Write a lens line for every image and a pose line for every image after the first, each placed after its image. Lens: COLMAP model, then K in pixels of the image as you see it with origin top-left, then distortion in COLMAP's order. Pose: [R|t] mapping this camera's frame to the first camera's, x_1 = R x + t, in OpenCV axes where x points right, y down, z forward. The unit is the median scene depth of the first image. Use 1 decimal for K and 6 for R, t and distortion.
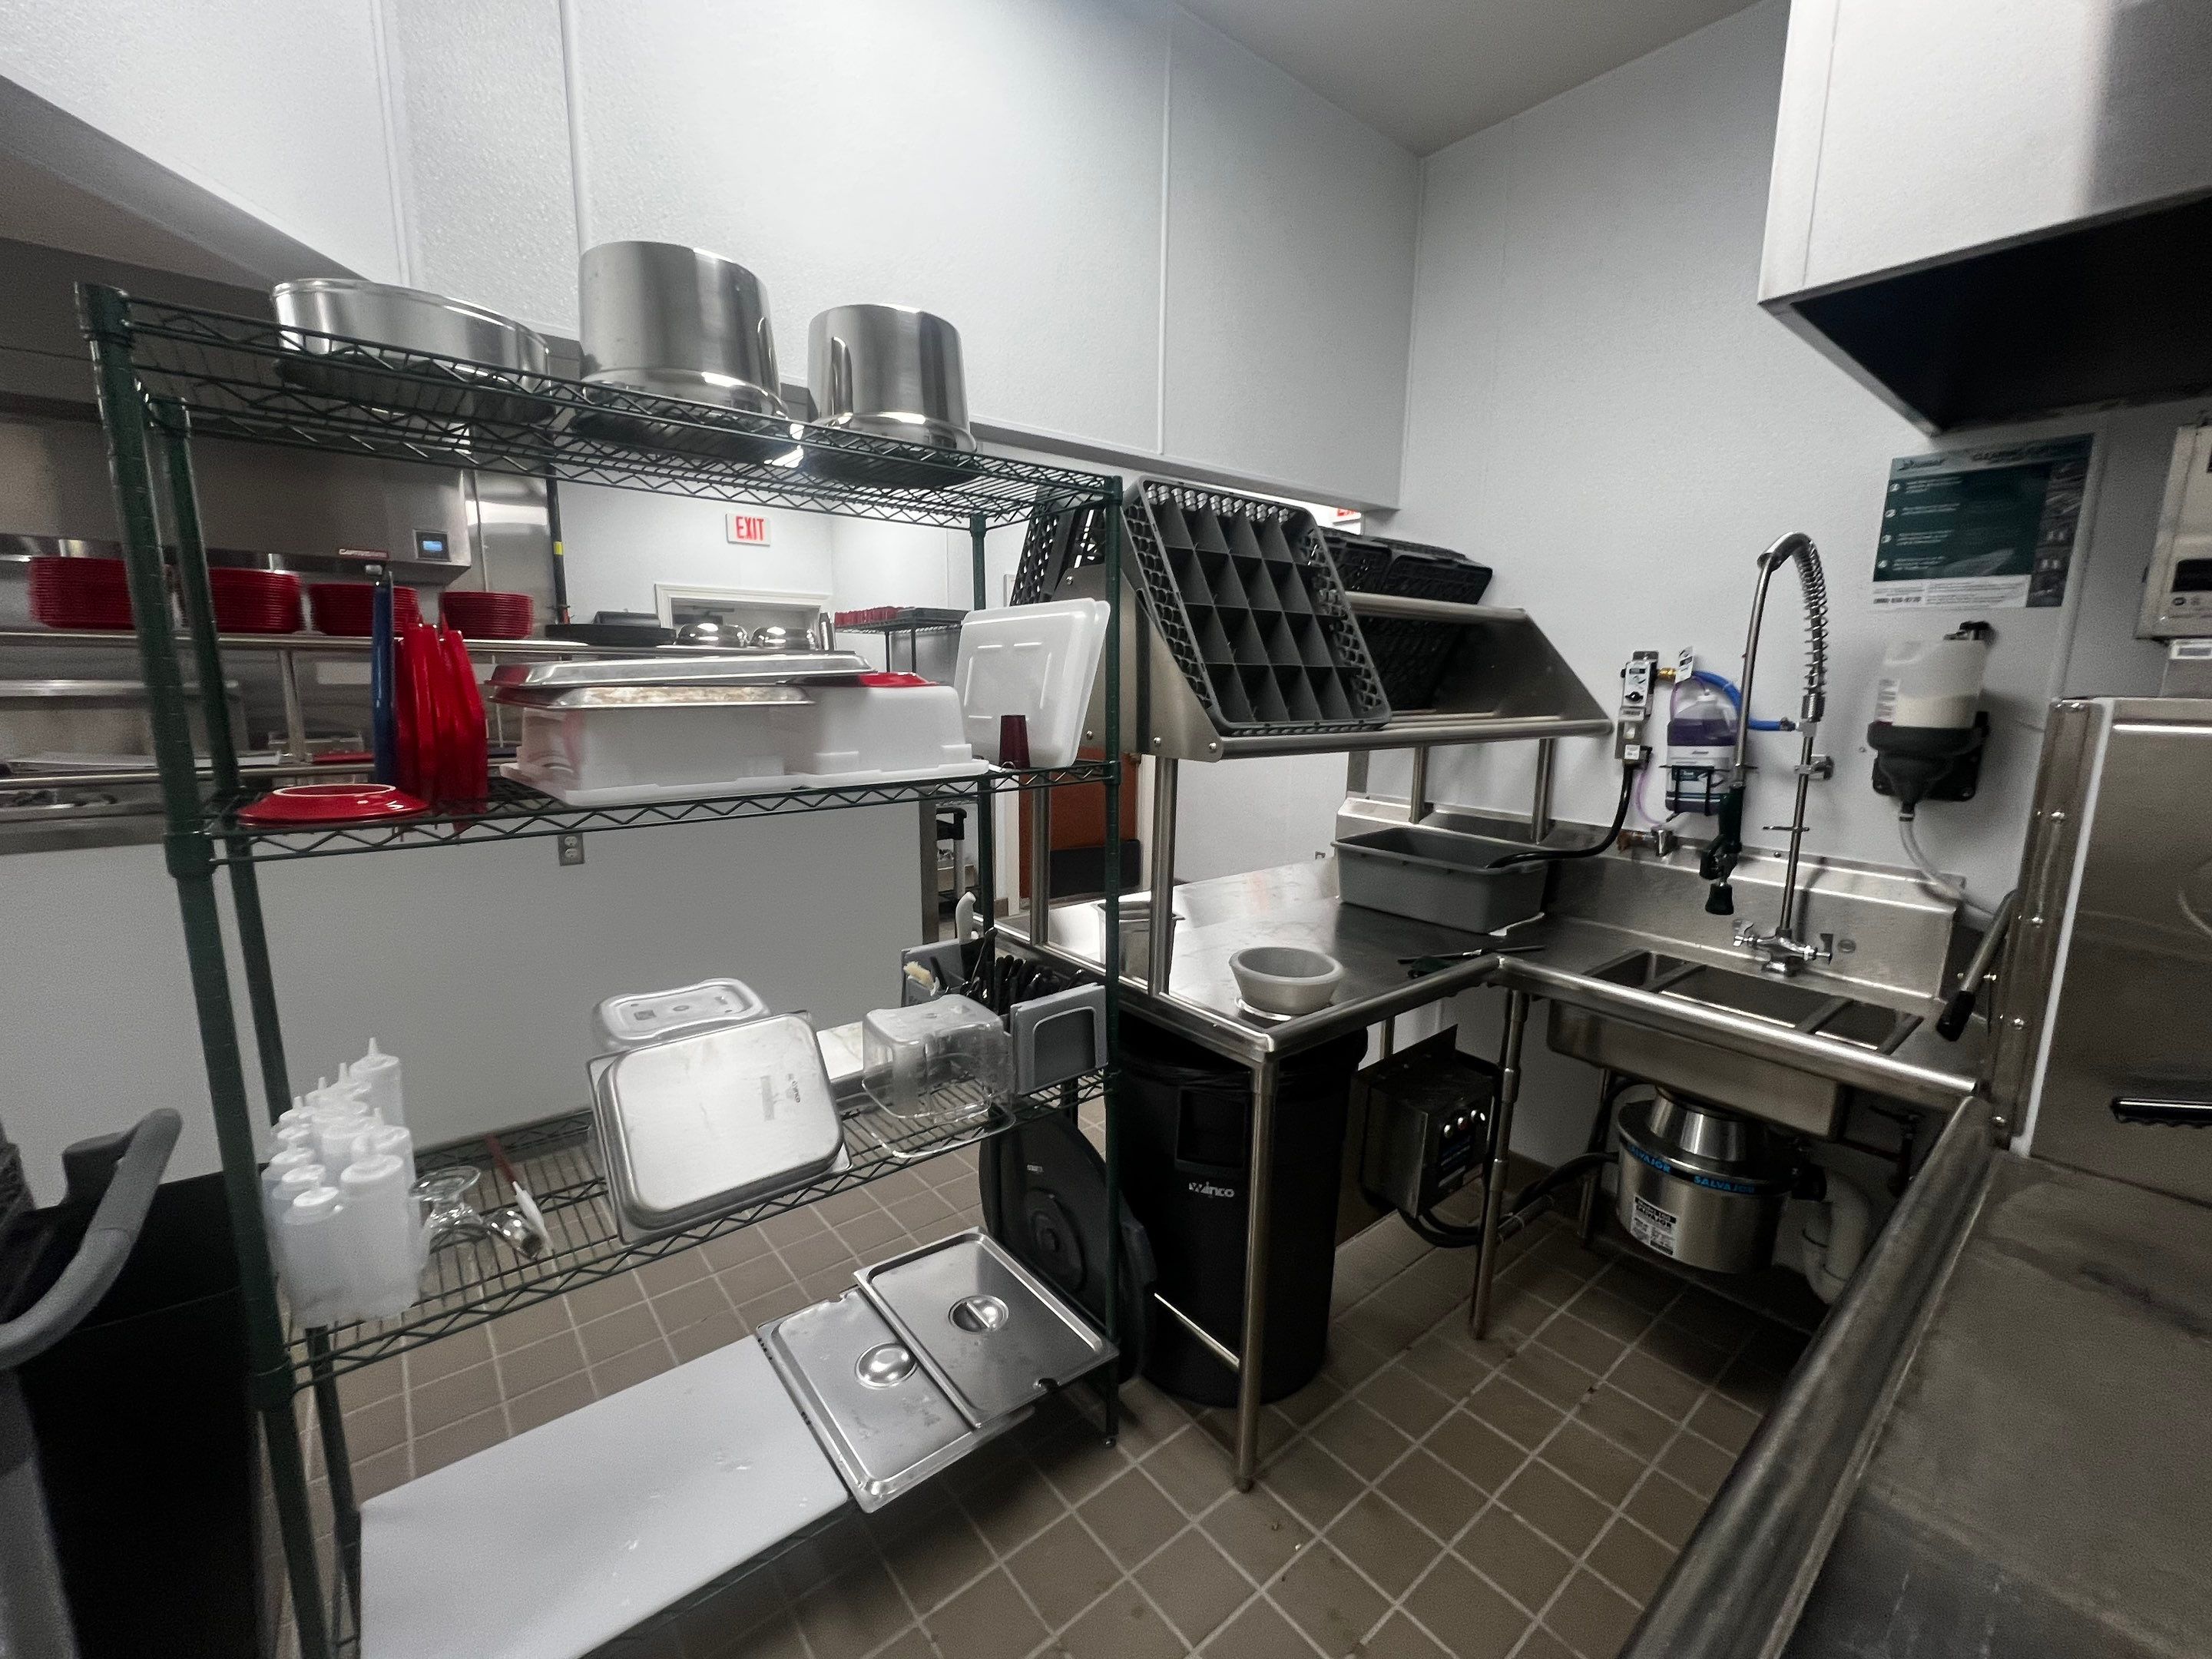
lens RADIAL K [[902.0, 0, 1105.6], [0, 902.0, 826.5], [0, 0, 1]] dist [-0.004463, 0.000477]
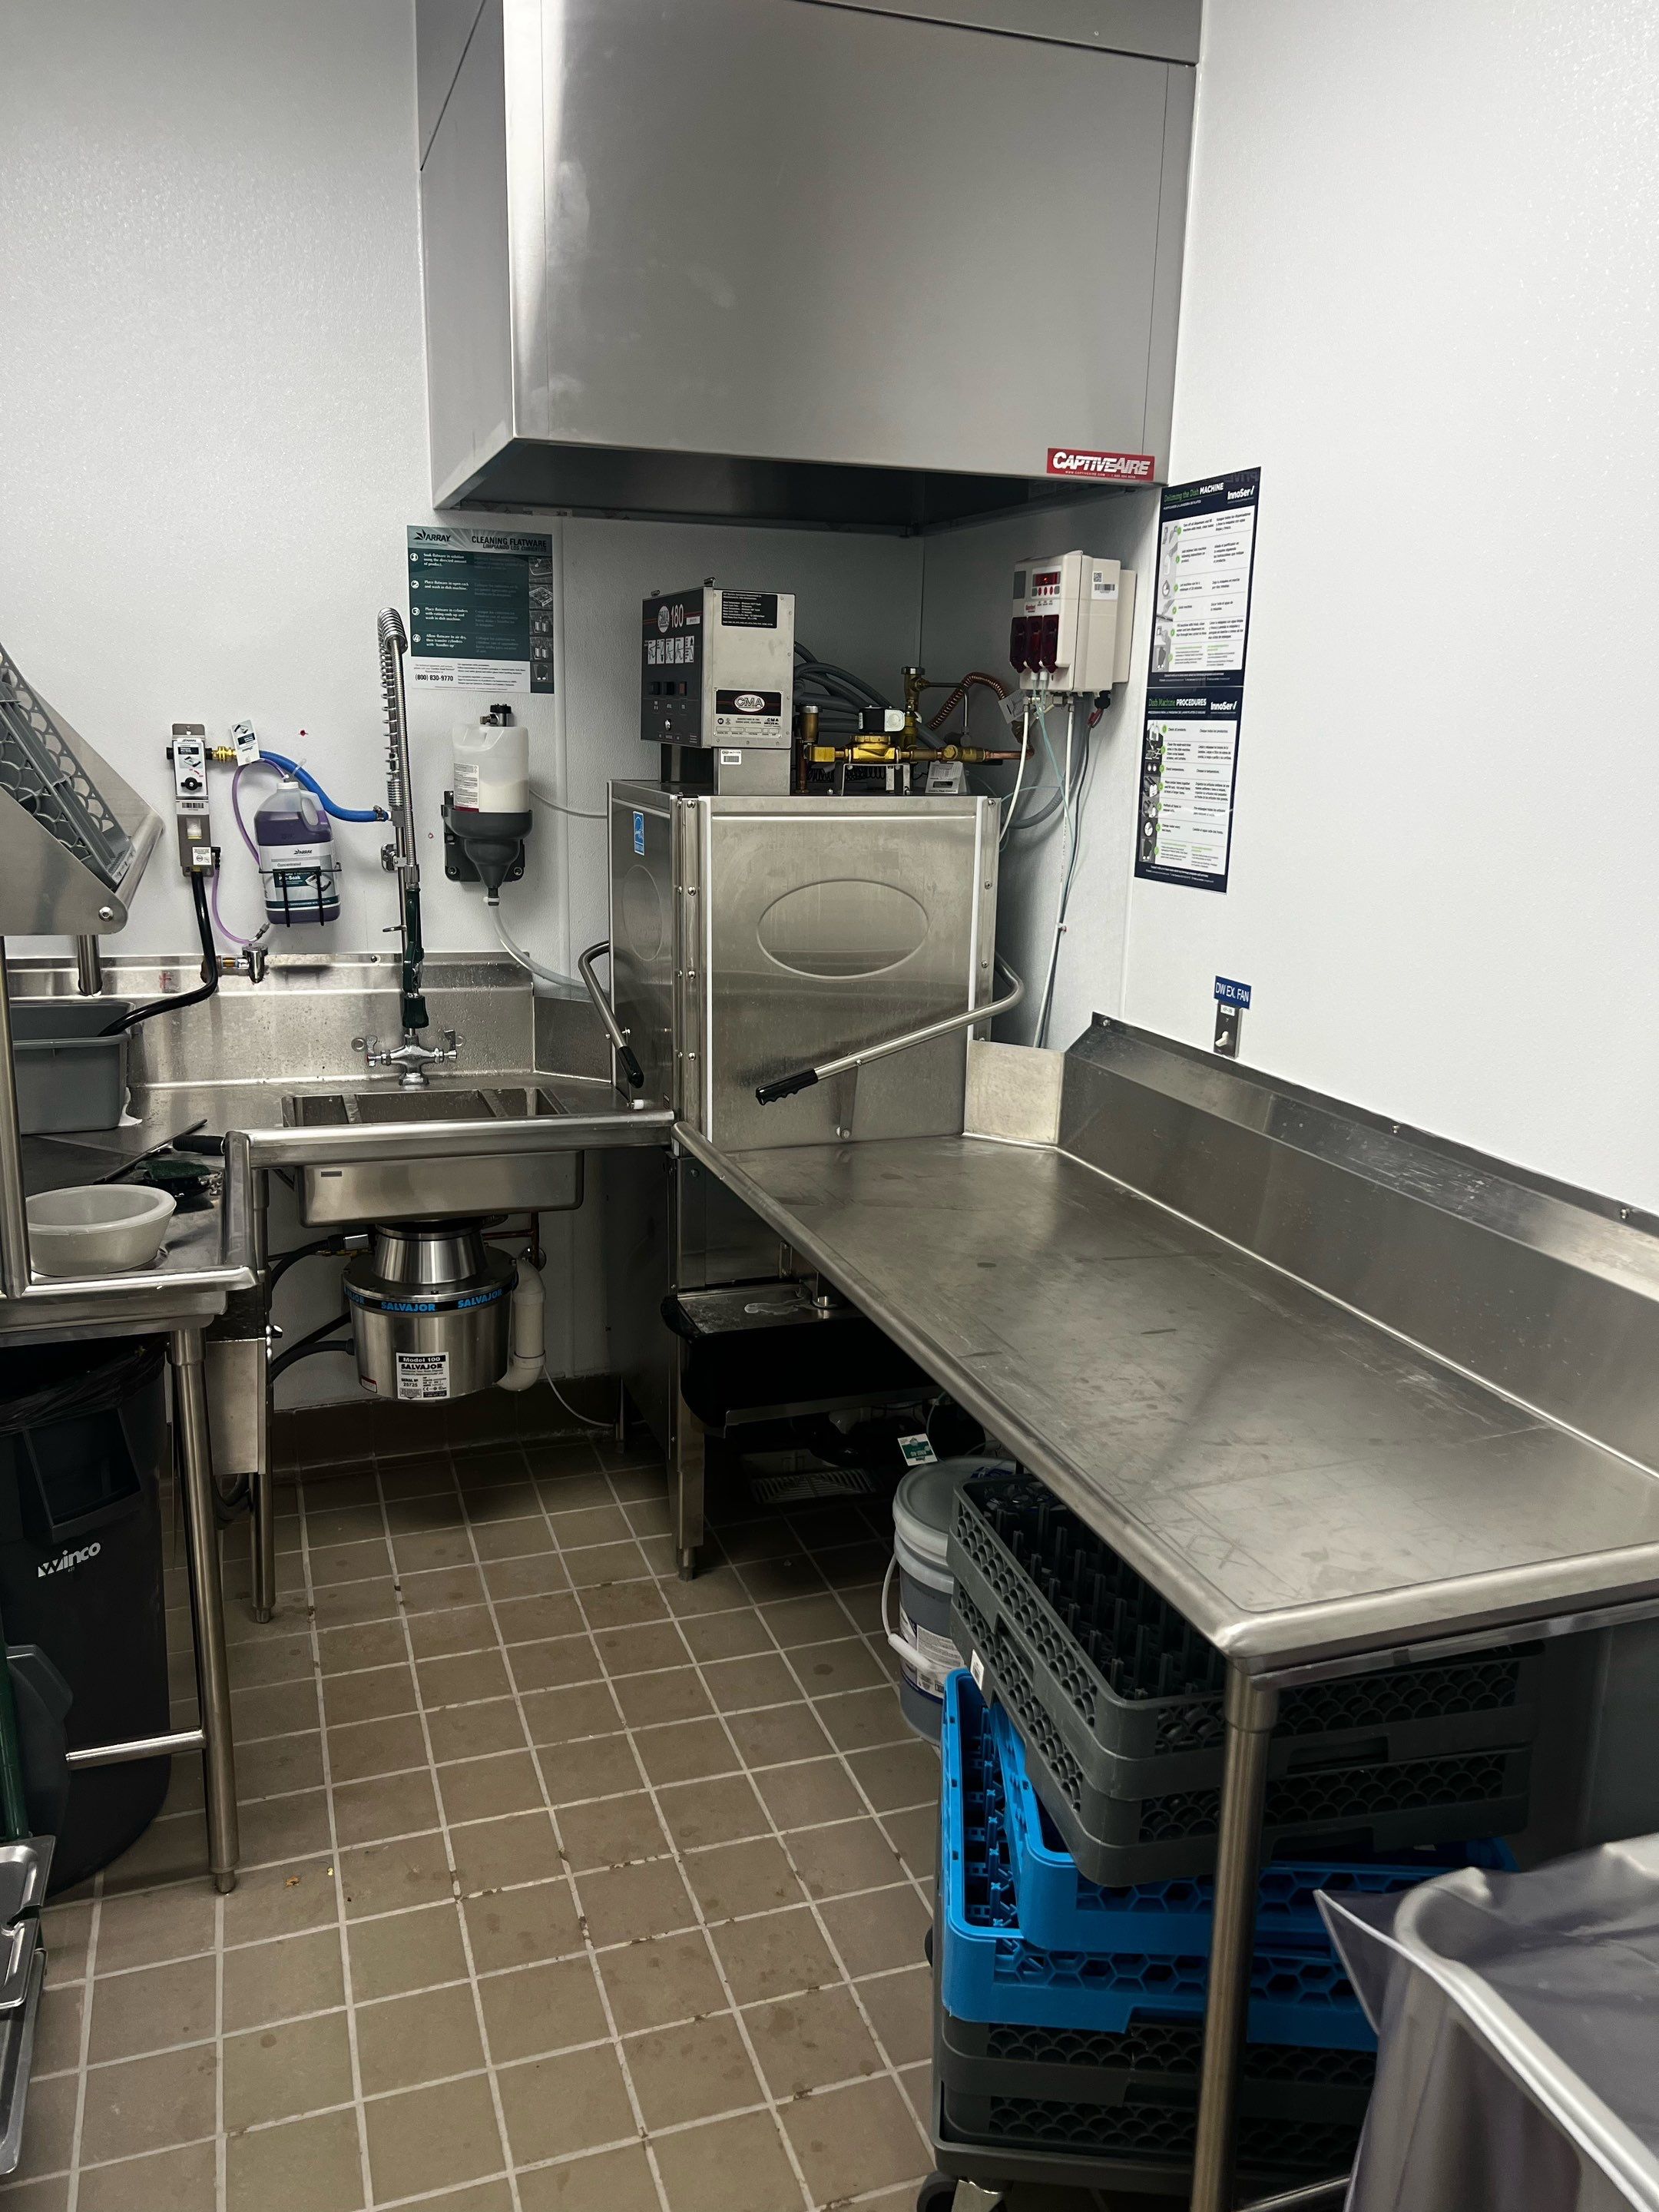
lens RADIAL K [[1668.7, 0, 820.7], [0, 1668.7, 1110.9], [0, 0, 1]] dist [0.037820, -0.009208]
pose [[0.339863, -0.228015, 0.912416, -0.740121], [0.138006, 0.971754, 0.191439, -0.088437], [-0.930294, 0.060855, 0.361730, -0.010096]]
